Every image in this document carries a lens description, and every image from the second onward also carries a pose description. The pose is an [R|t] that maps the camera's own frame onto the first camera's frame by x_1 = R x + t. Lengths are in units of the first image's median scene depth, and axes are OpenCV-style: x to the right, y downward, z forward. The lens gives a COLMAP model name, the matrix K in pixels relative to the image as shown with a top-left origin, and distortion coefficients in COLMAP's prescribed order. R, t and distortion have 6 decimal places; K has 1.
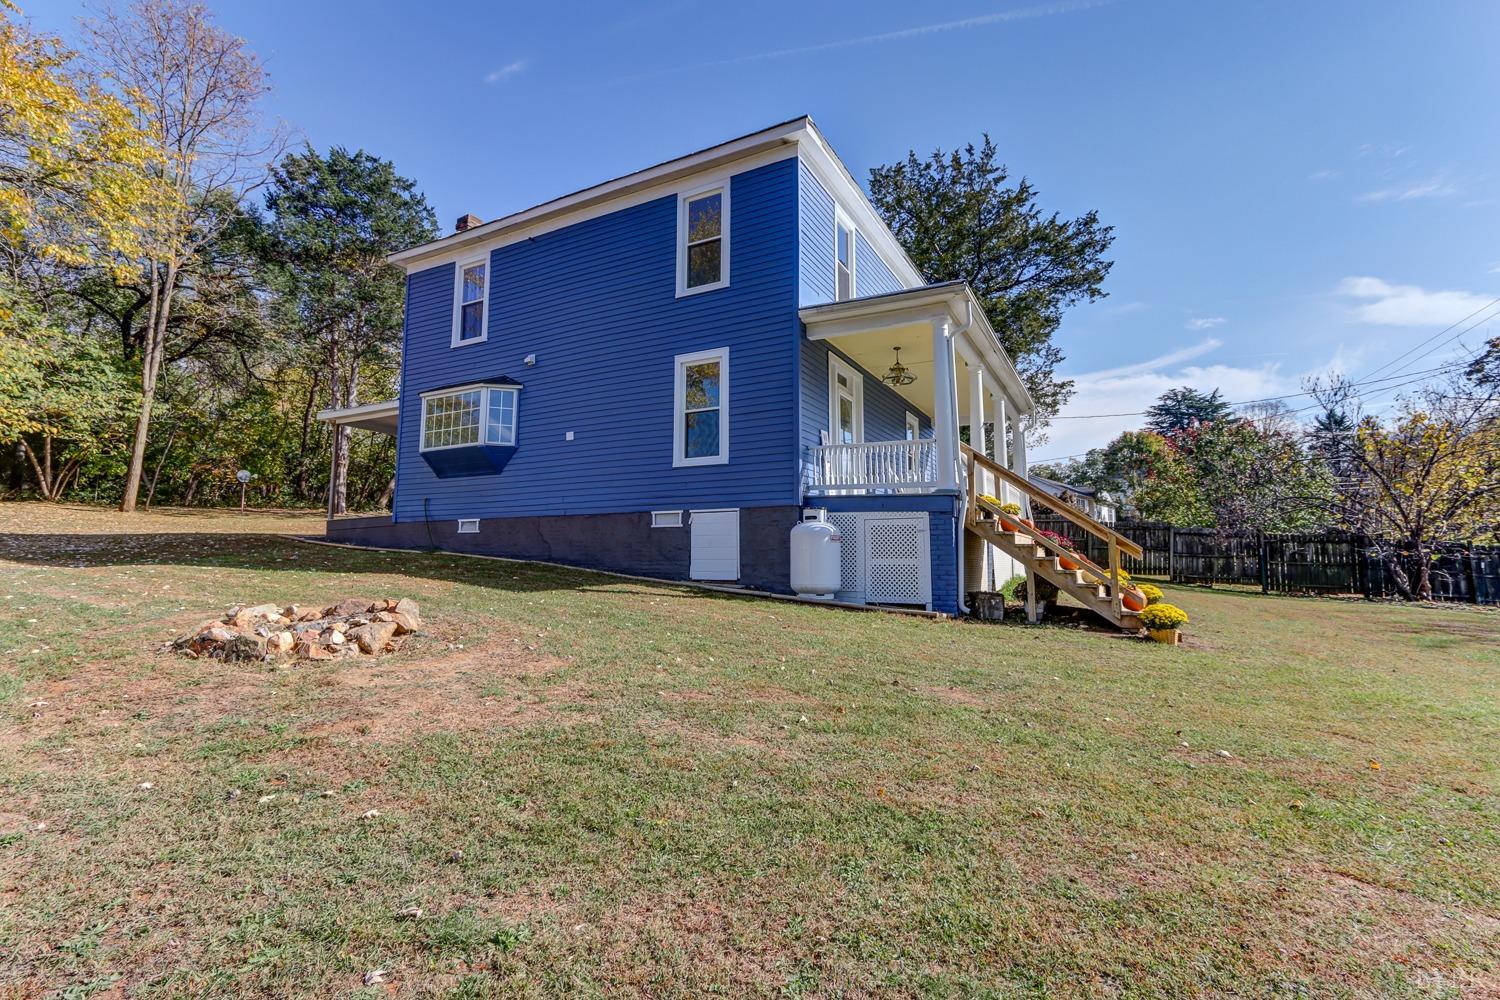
lens RADIAL K [[697.0, 0, 752.1], [0, 697.0, 490.2], [0, 0, 1]] dist [0.021496, -0.002579]
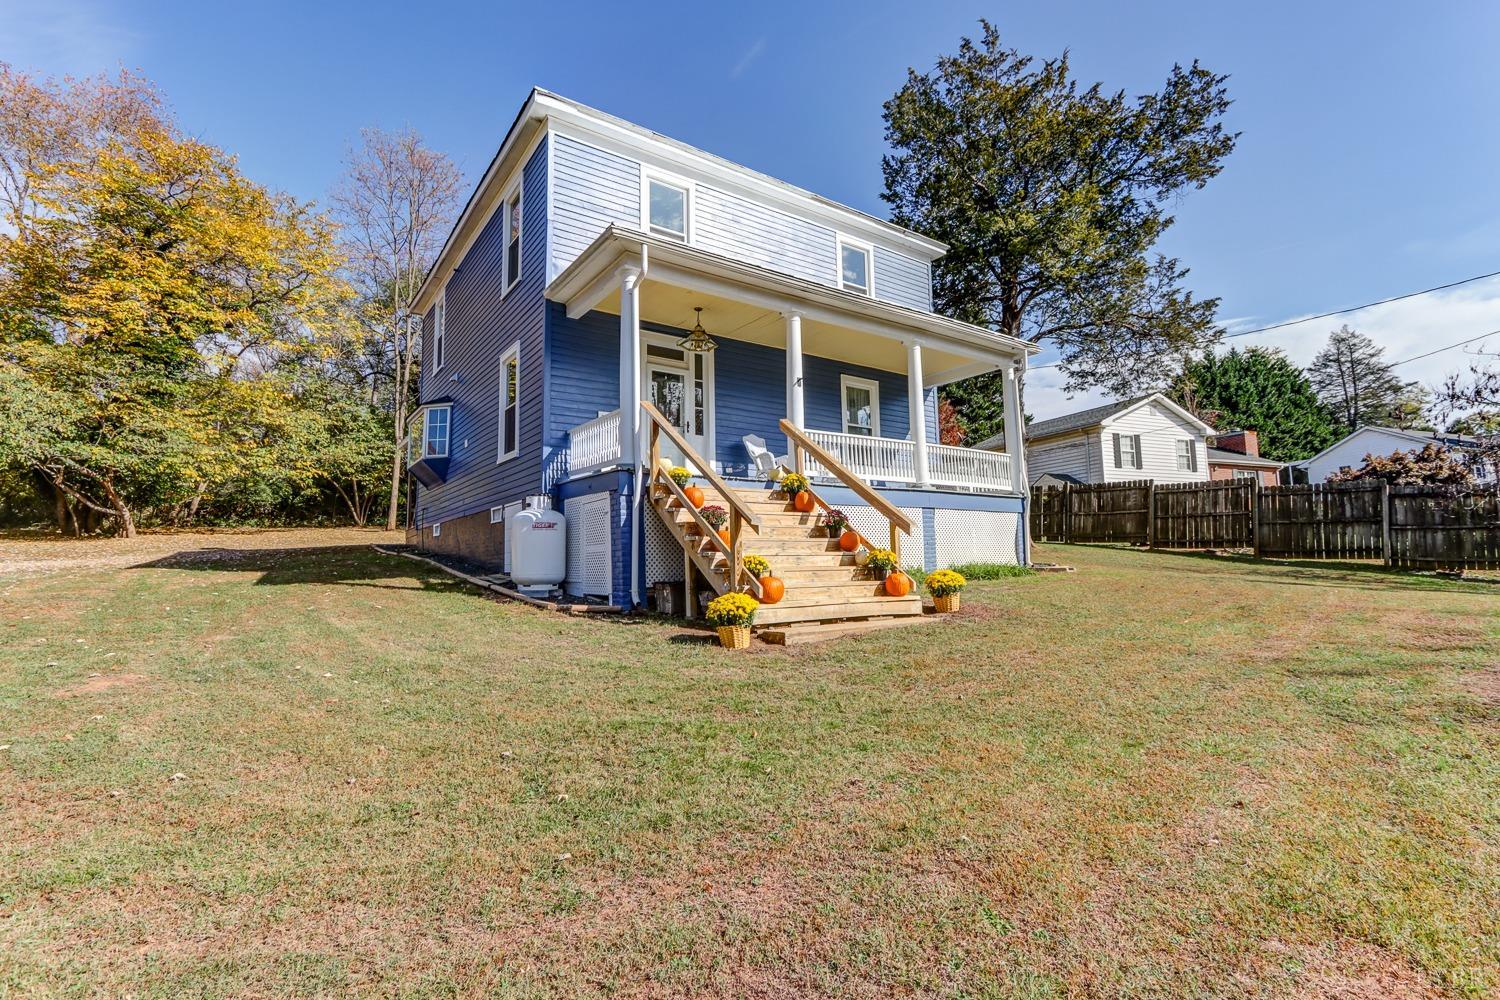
lens RADIAL K [[697.0, 0, 742.1], [0, 697.0, 490.1], [0, 0, 1]] dist [0.021496, -0.002579]
pose [[0.898539, -0.069017, -0.433432, 0.556621], [0.068787, 0.997499, -0.016233, 0.039701], [0.433469, -0.015229, 0.901040, 0.198984]]
